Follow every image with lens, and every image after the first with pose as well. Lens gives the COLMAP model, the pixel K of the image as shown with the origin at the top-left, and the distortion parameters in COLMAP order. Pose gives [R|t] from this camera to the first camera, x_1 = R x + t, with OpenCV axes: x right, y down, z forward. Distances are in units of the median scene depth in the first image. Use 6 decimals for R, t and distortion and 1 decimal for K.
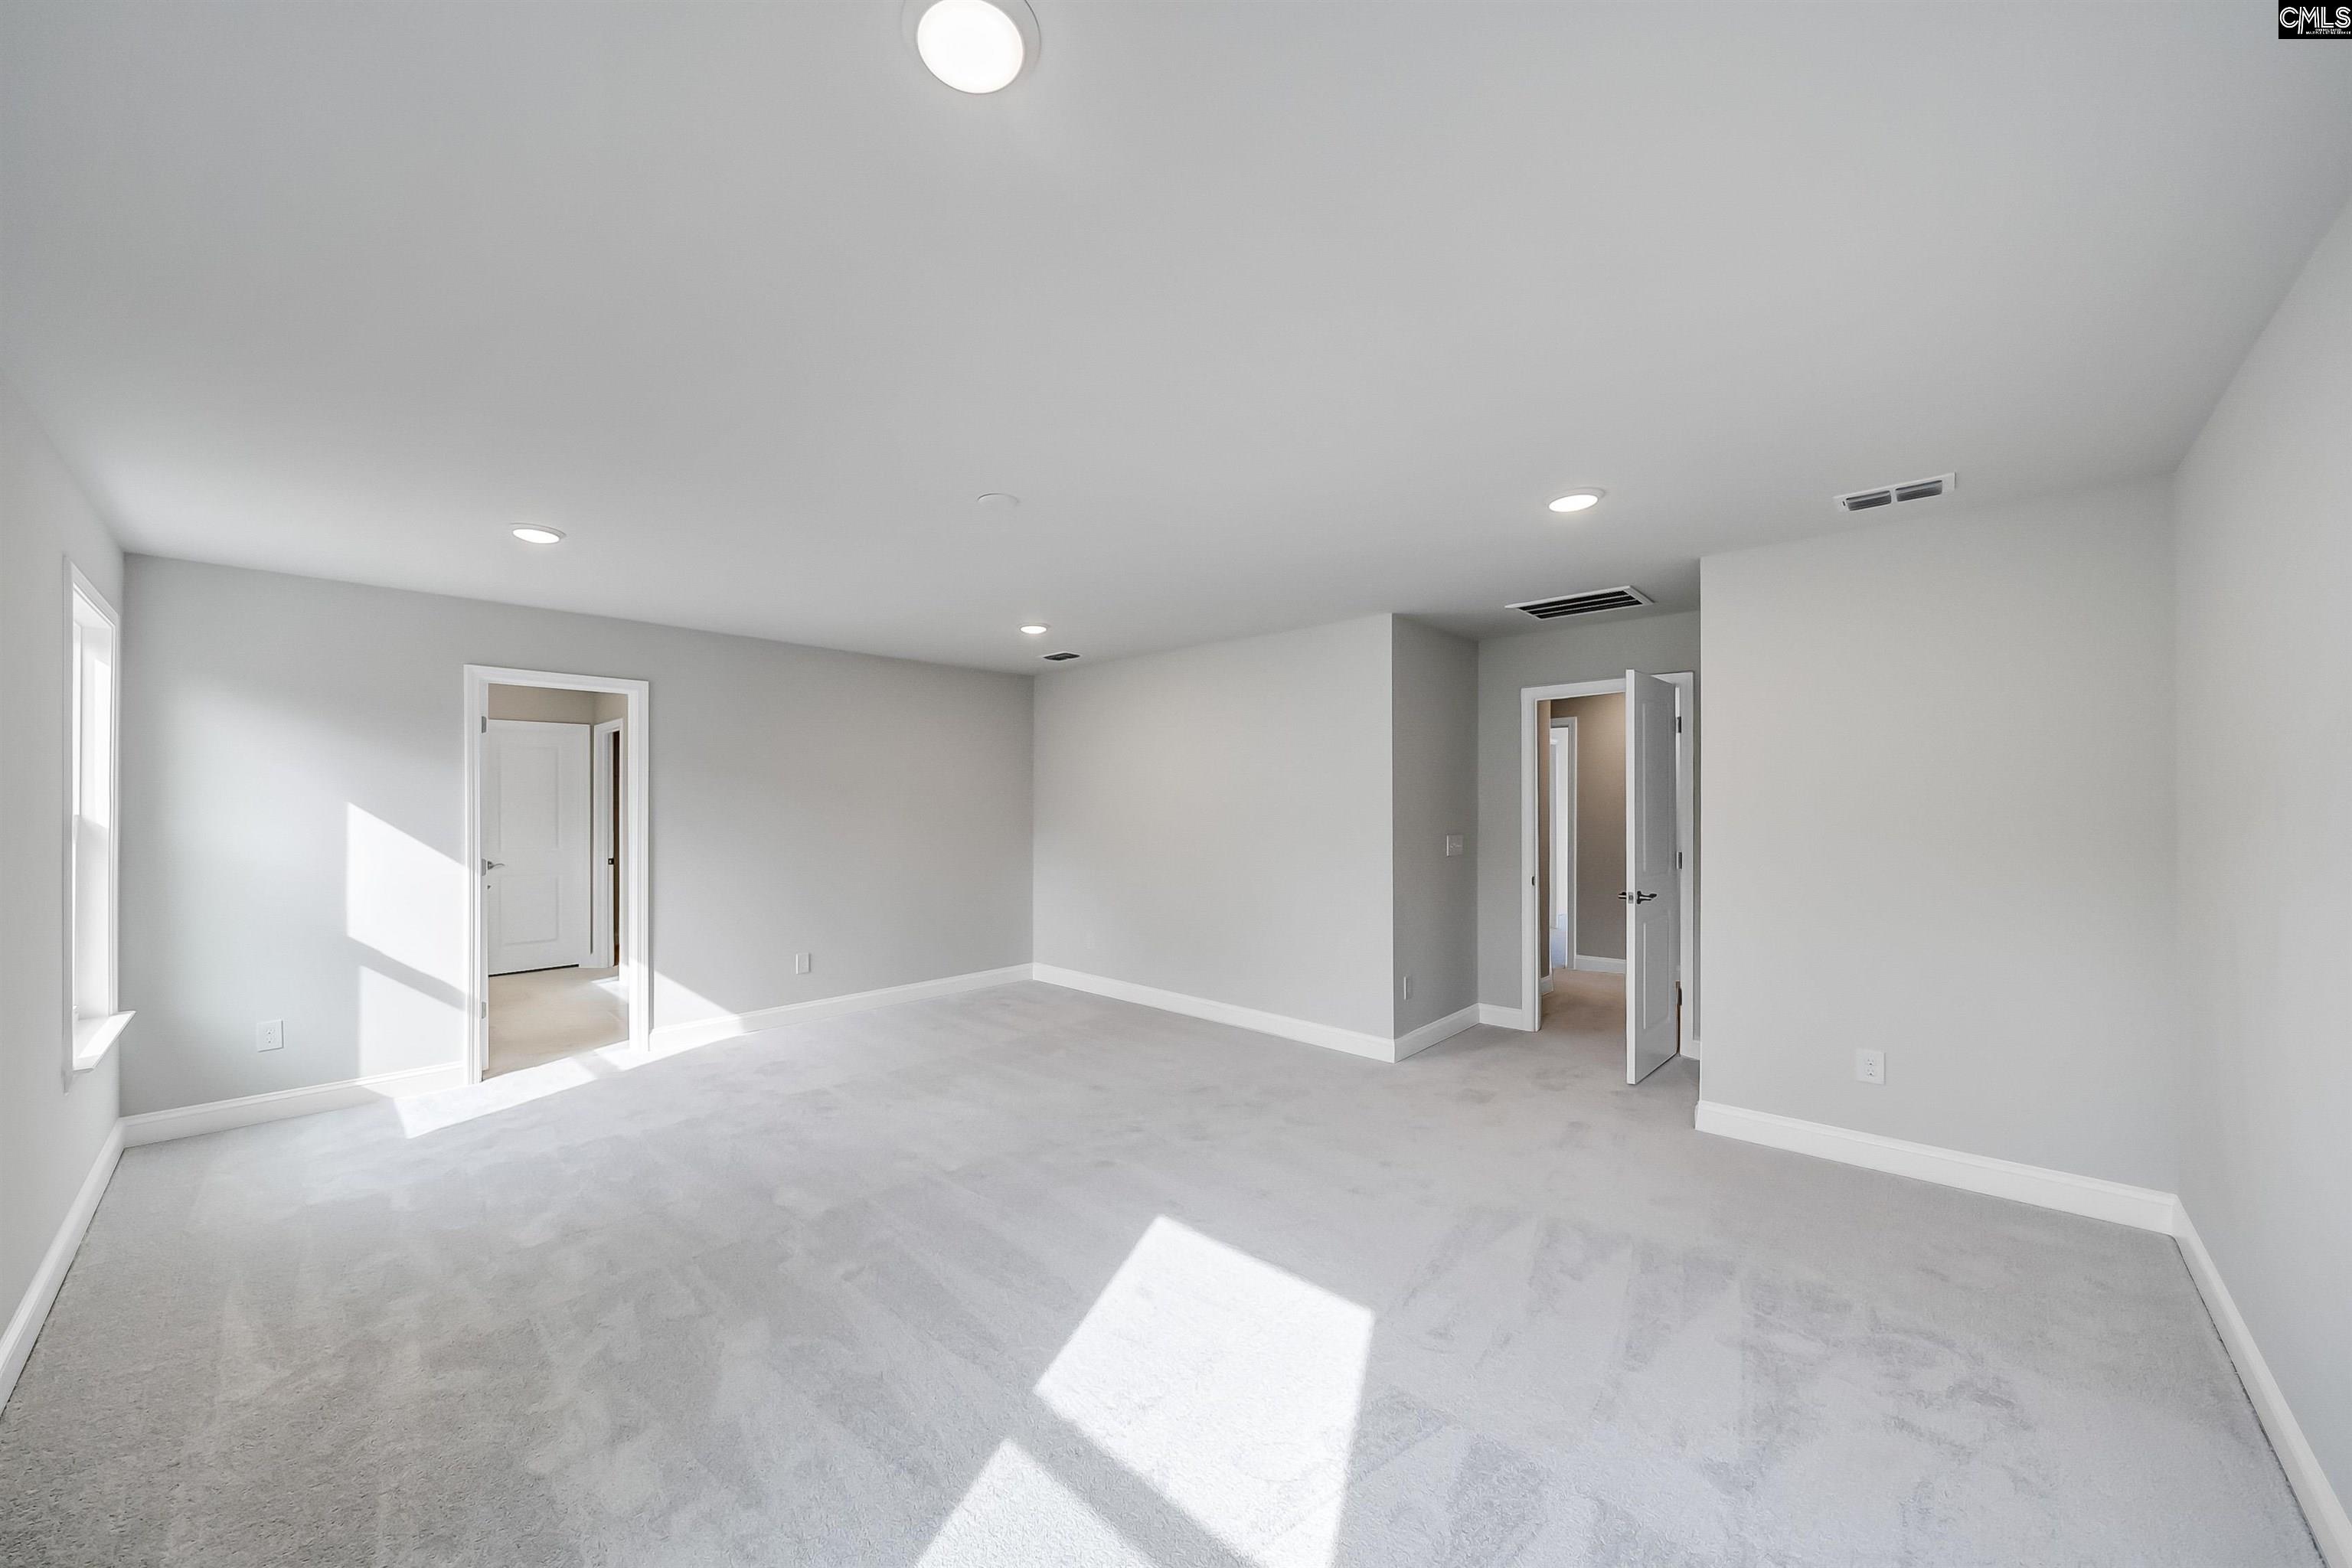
lens RADIAL K [[834.3, 0, 1128.4], [0, 834.3, 796.3], [0, 0, 1]] dist [-0.000602, -0.000025]
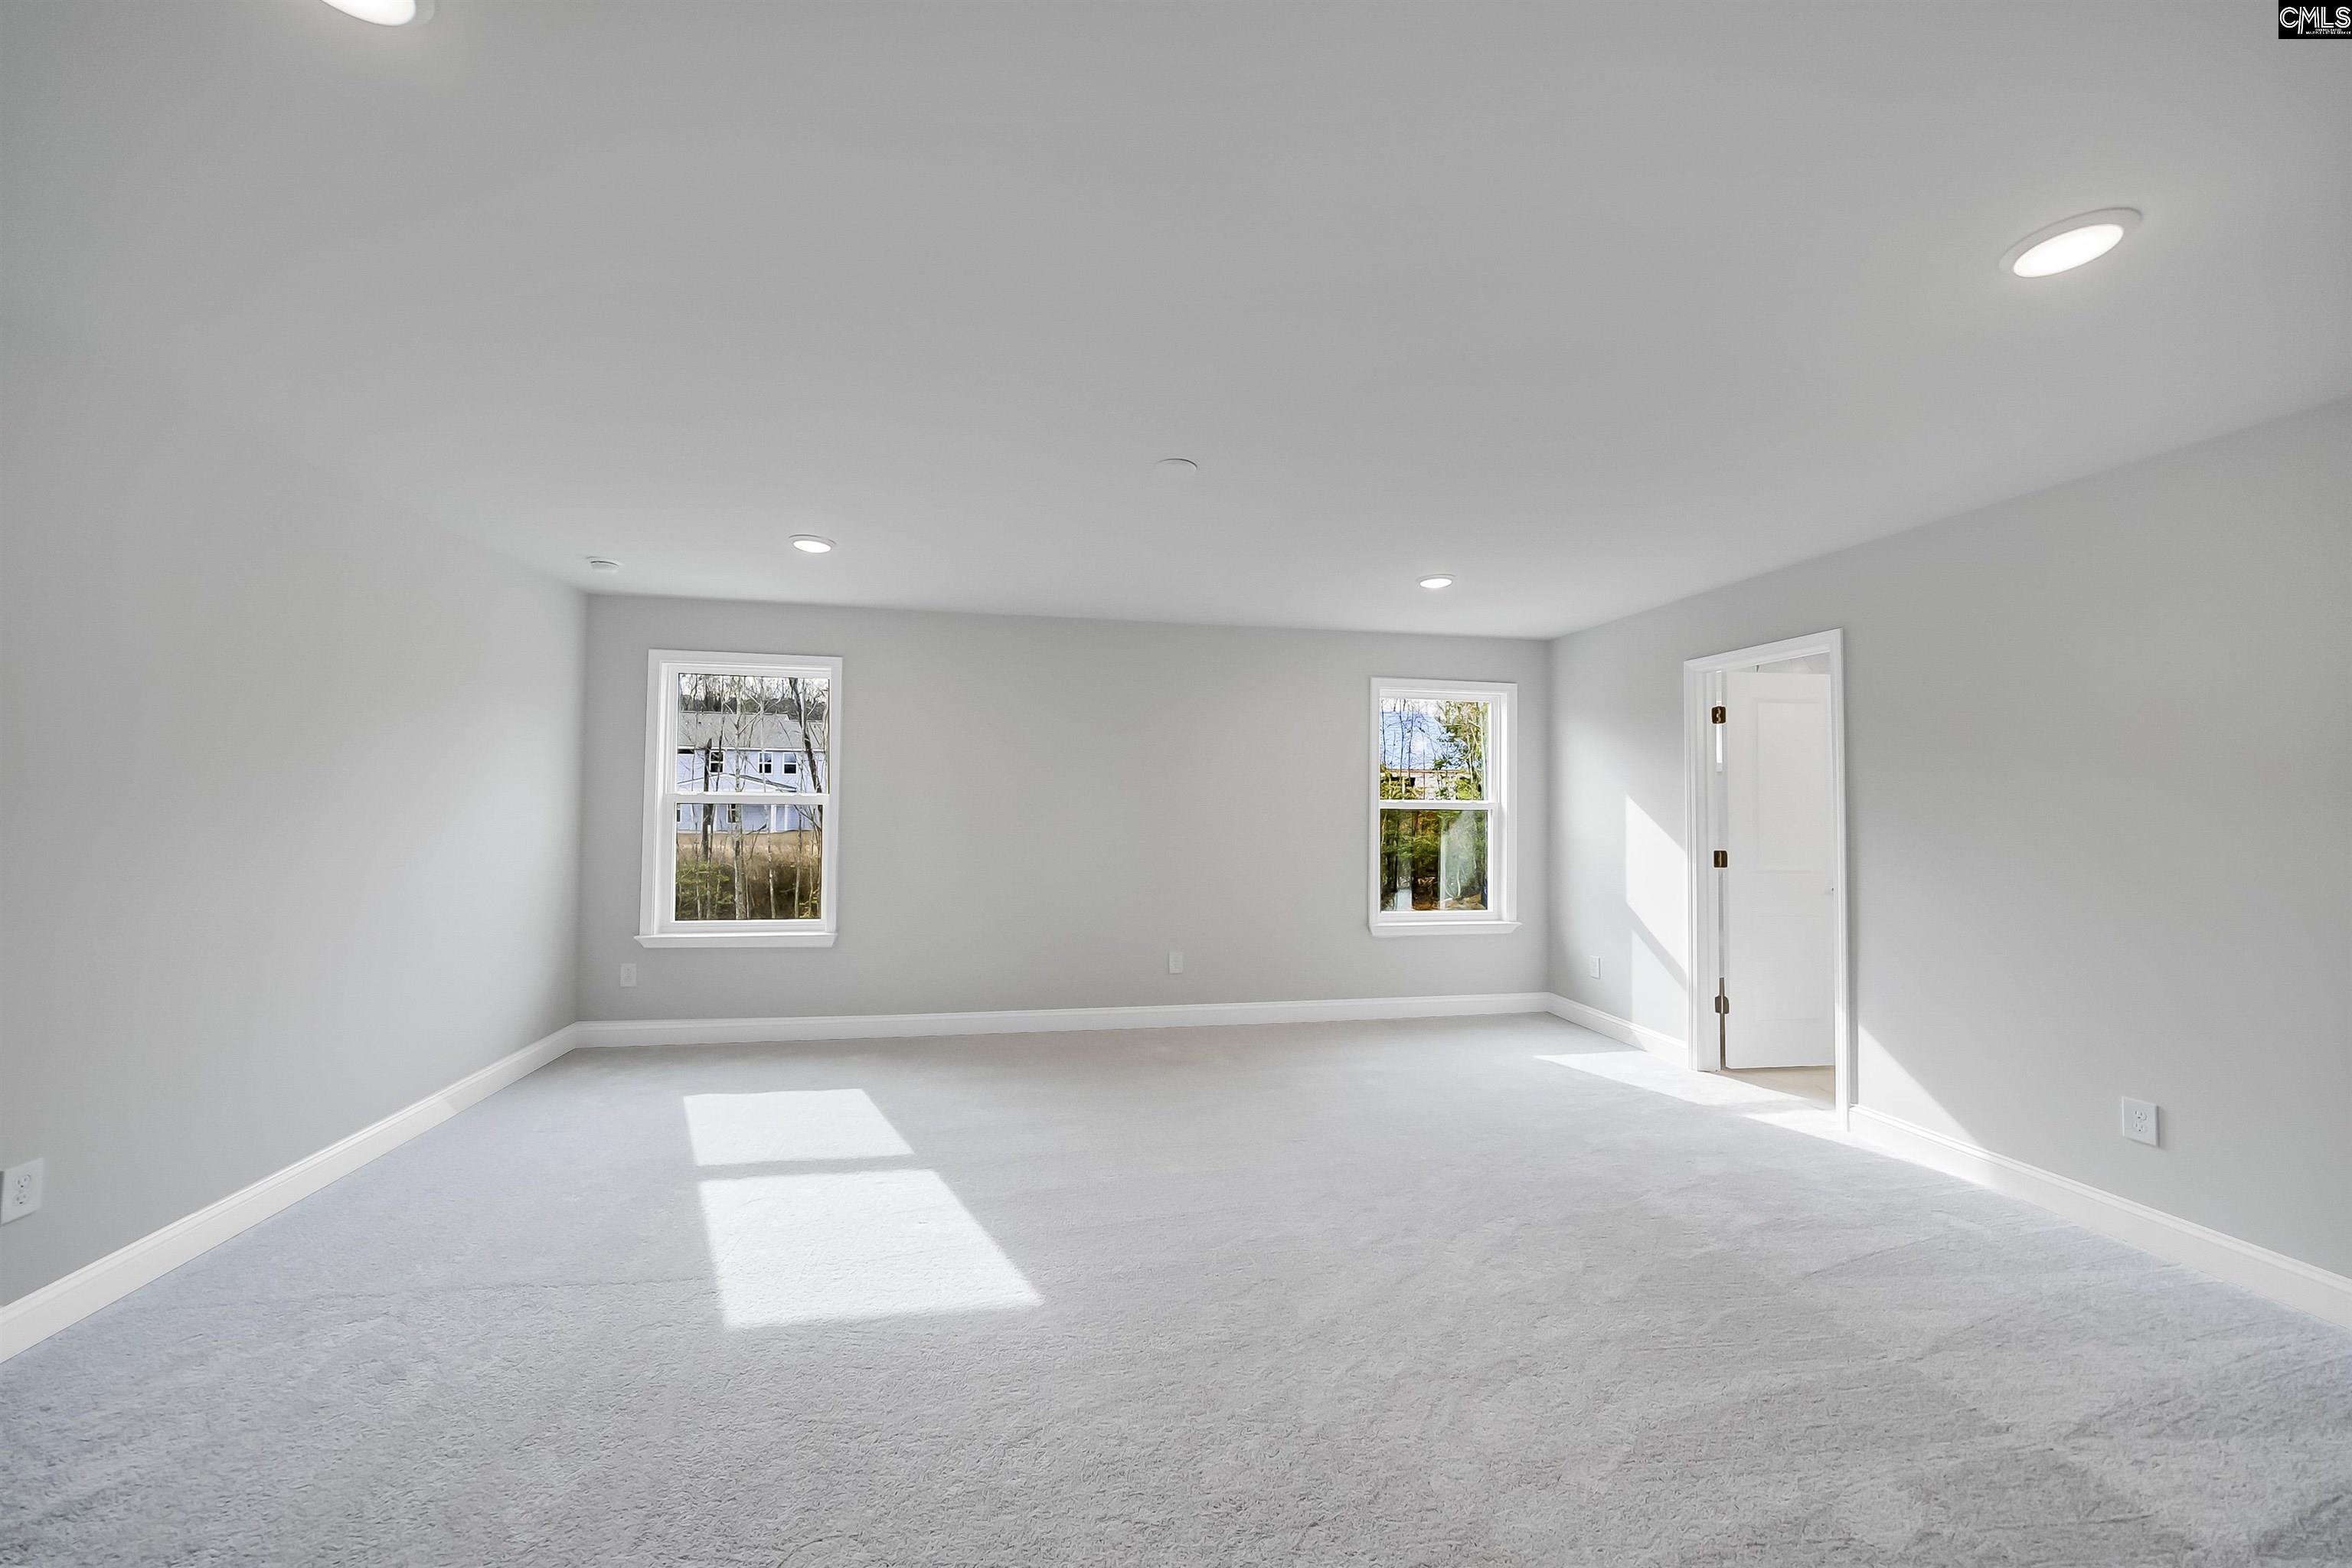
lens RADIAL K [[839.9, 0, 1176.0], [0, 839.9, 784.0], [0, 0, 1]] dist [-0.001253, -0.000081]
pose [[-0.577212, -0.032495, -0.815947, 0.422093], [-0.009869, 0.999413, -0.032820, 0.039067], [0.816535, -0.010891, -0.577194, 1.095845]]
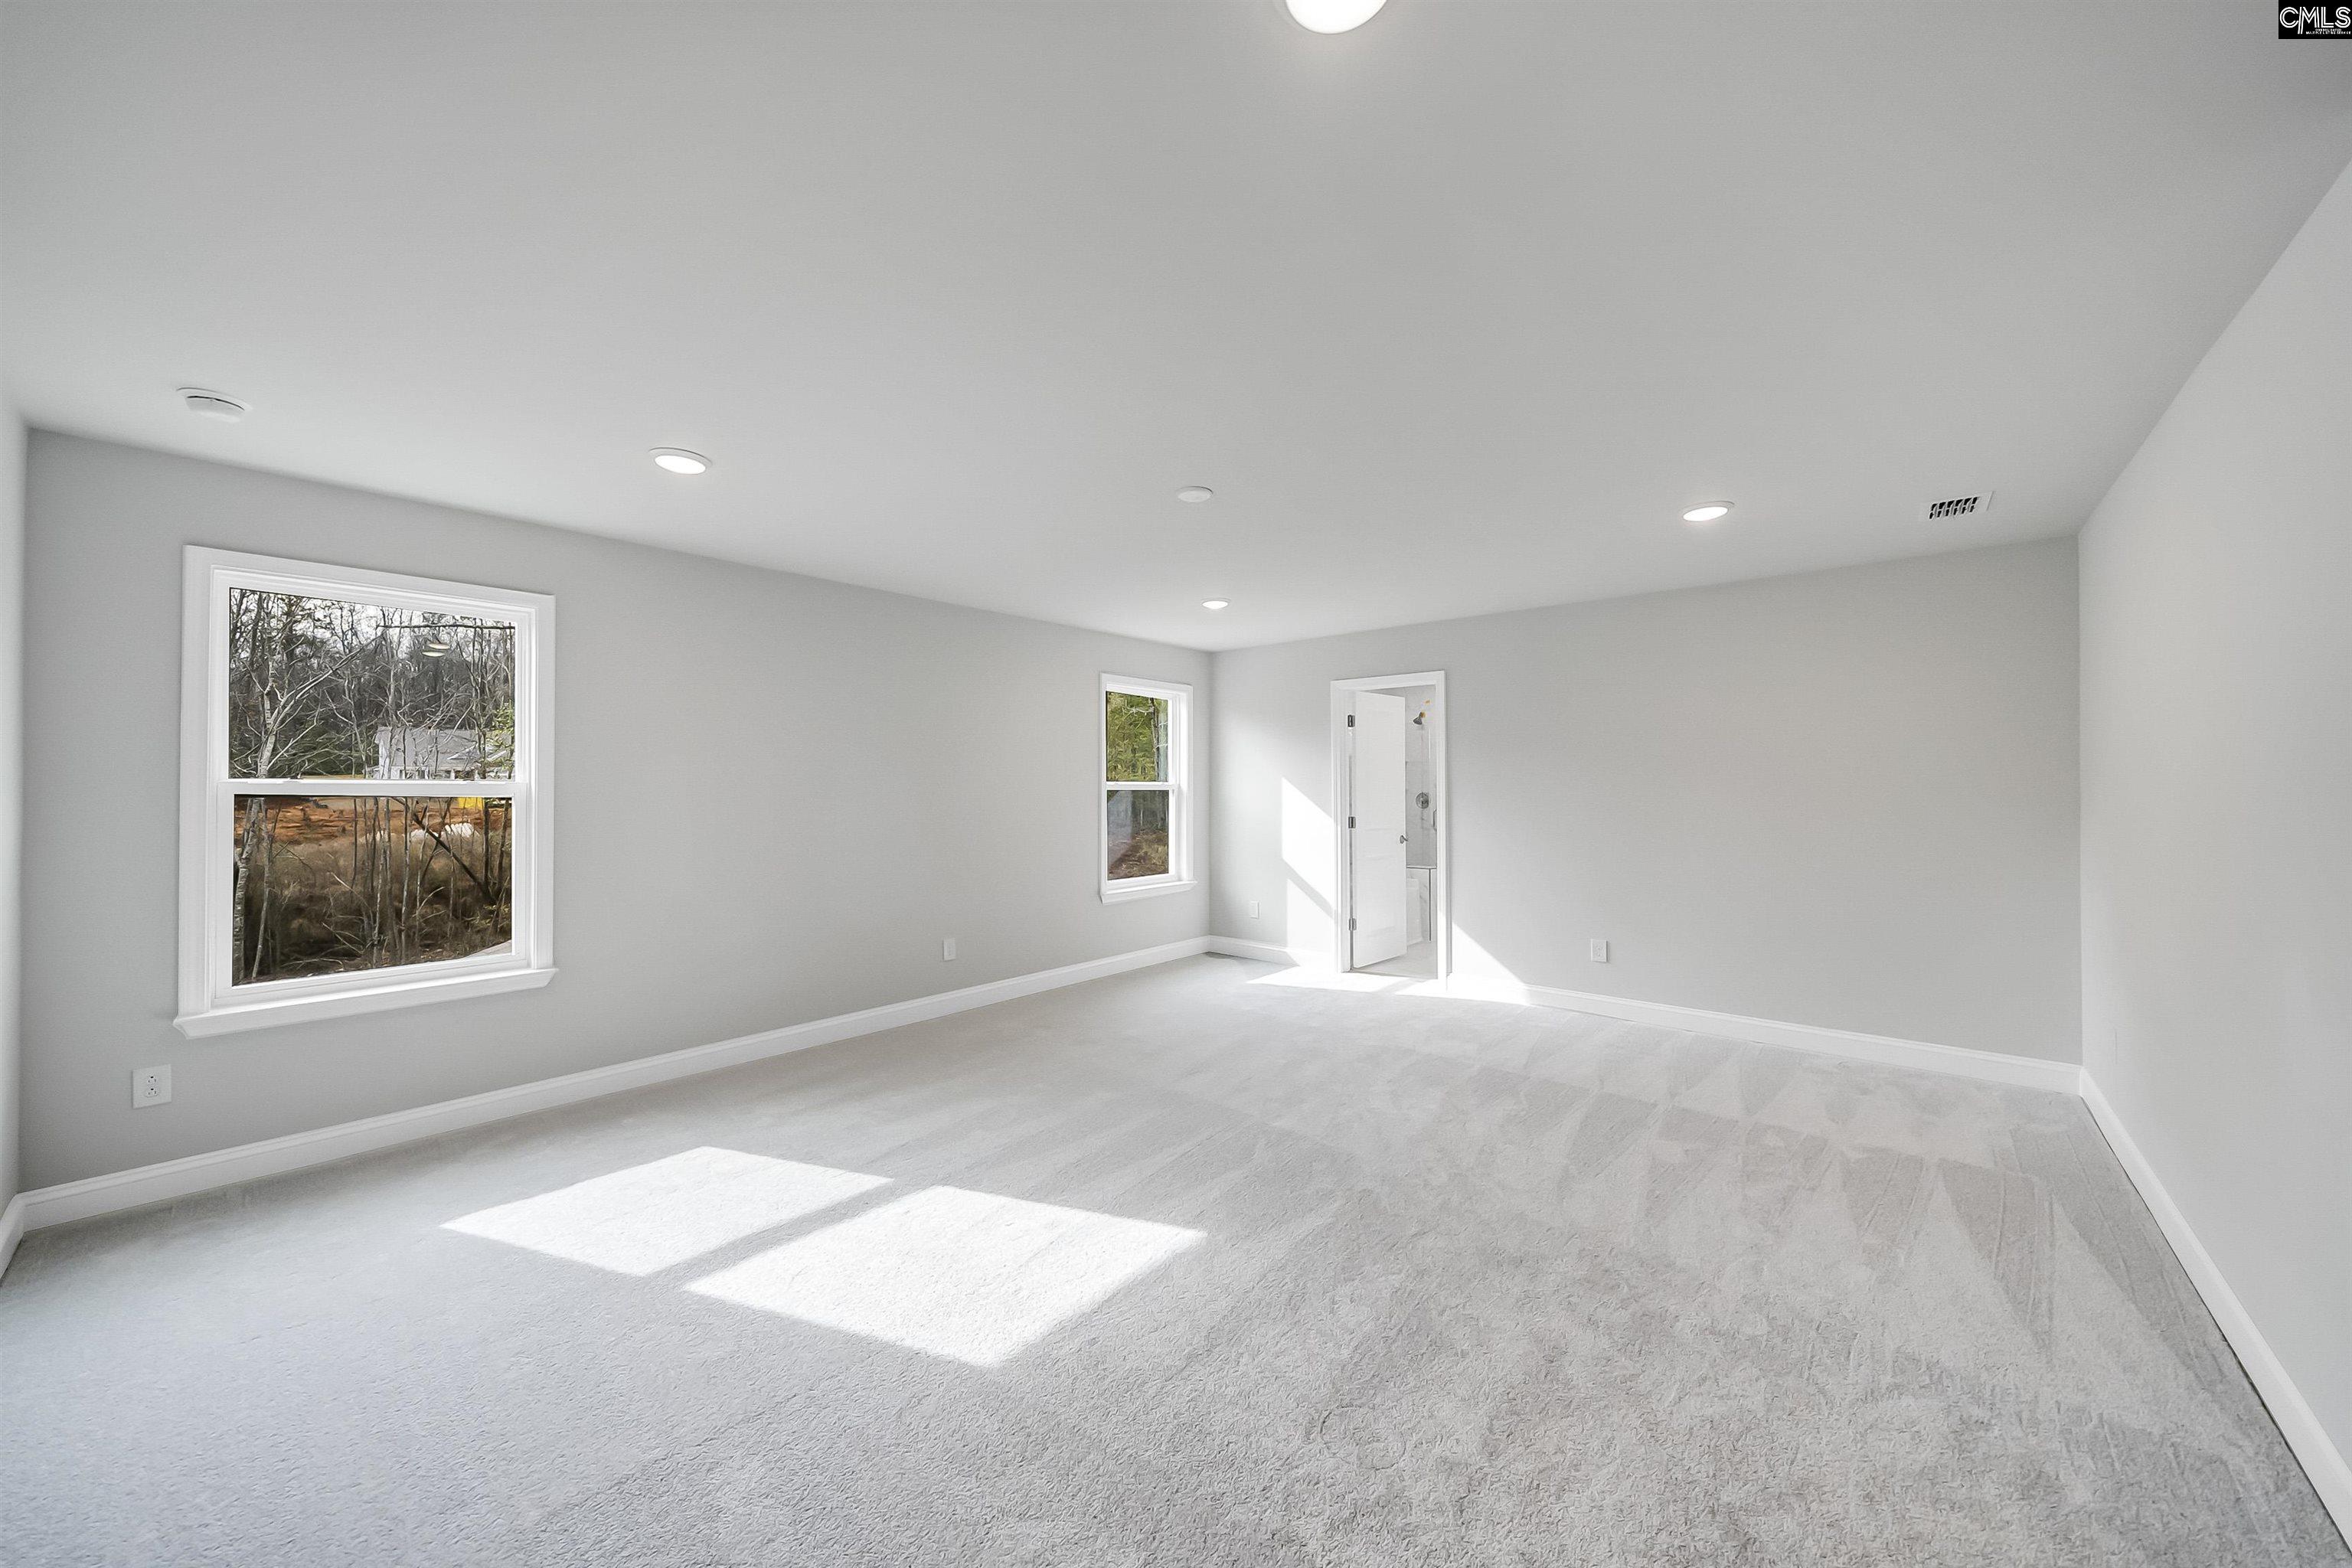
lens RADIAL K [[837.2, 0, 1176.0], [0, 837.2, 784.0], [0, 0, 1]] dist [-0.001821, -0.000089]
pose [[0.064423, -0.006733, -0.997900, 0.635854], [0.005395, 0.999965, -0.006398, 0.030543], [0.997908, -0.004972, 0.064457, 0.643487]]
